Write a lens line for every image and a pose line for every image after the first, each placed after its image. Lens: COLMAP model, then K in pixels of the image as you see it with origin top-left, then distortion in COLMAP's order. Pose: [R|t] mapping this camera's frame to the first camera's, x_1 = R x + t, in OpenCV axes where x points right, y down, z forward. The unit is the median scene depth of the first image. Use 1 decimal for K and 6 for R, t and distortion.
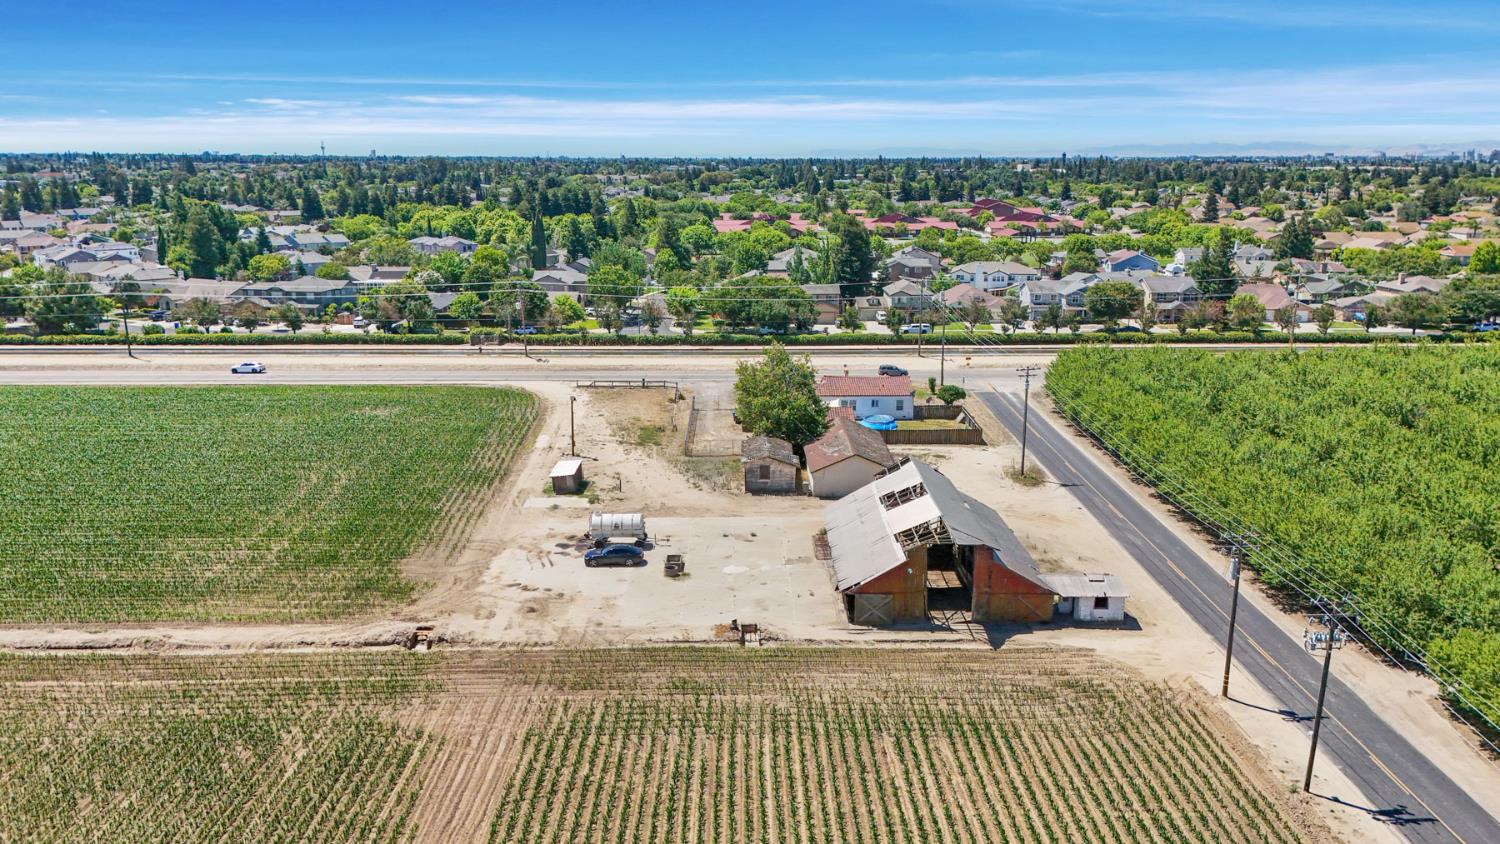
lens RADIAL K [[1104.9, 0, 753.9], [0, 1104.9, 416.2], [0, 0, 1]] dist [0.069724, -0.069278]
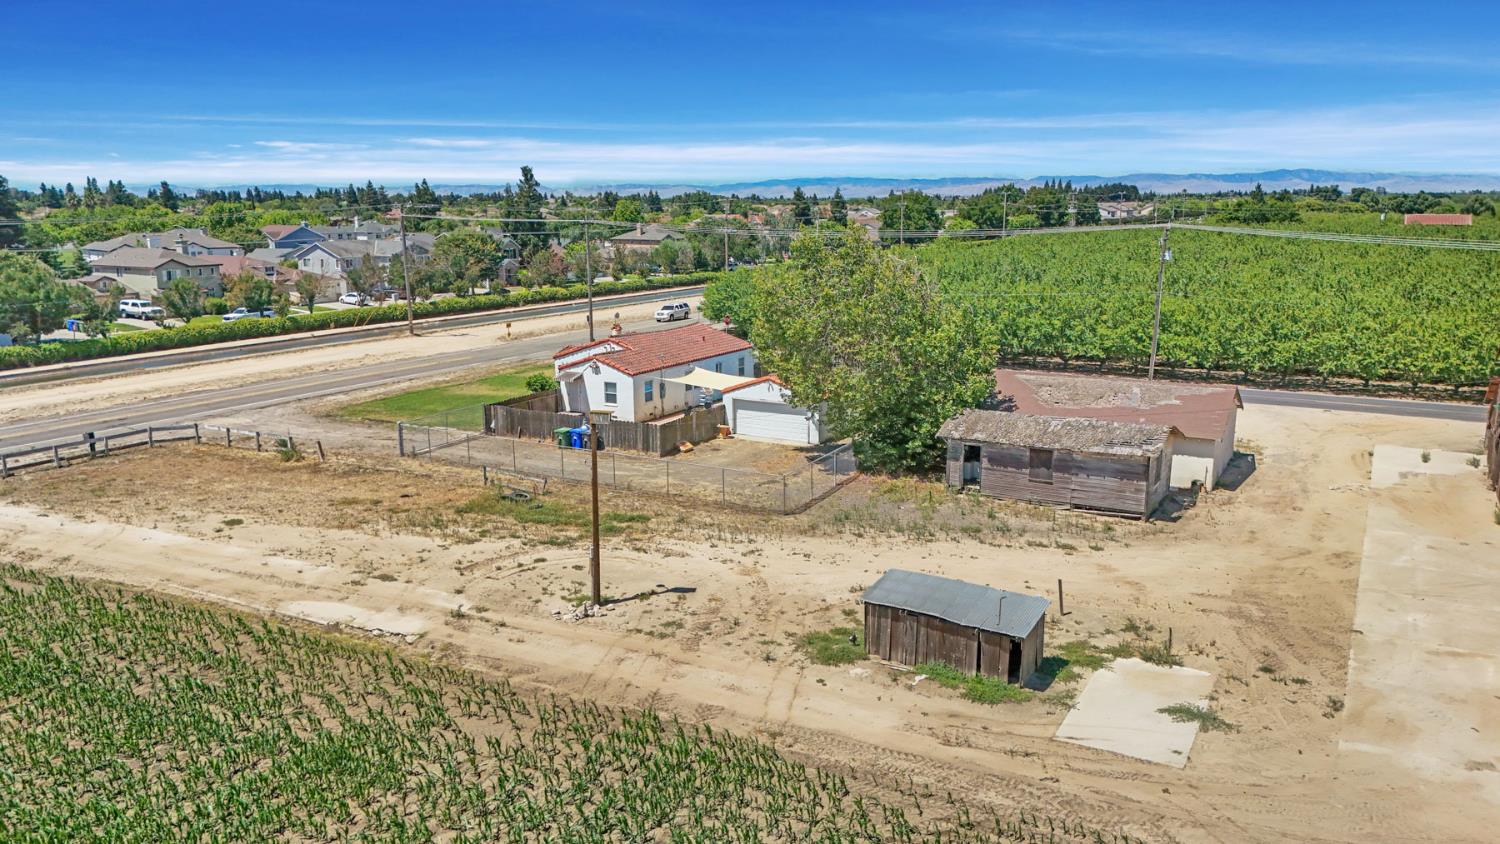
lens RADIAL K [[1104.9, 0, 757.2], [0, 1104.9, 423.1], [0, 0, 1]] dist [0.069724, -0.069278]
pose [[0.506326, -0.174775, 0.844445, -0.221728], [0.200235, 0.976310, 0.082007, -0.017173], [-0.838773, 0.127565, 0.529327, 0.449017]]
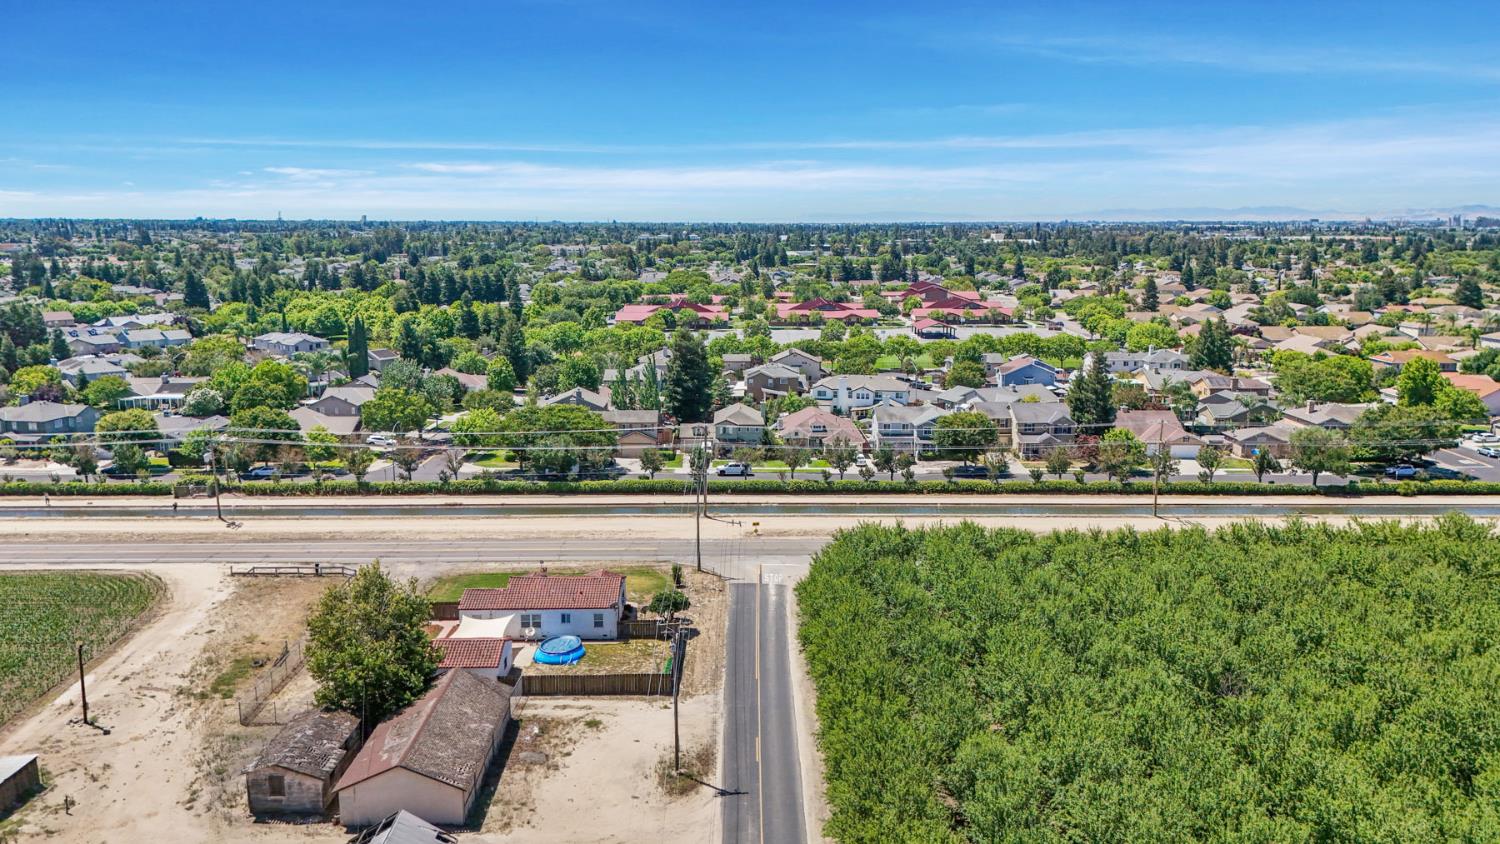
lens RADIAL K [[1104.9, 0, 746.1], [0, 1104.9, 413.4], [0, 0, 1]] dist [0.069724, -0.069278]
pose [[0.999992, 0.000287, -0.003886, 0.152196], [-0.000506, 0.998403, -0.056487, -0.070370], [0.003864, 0.056488, 0.998396, 0.147771]]
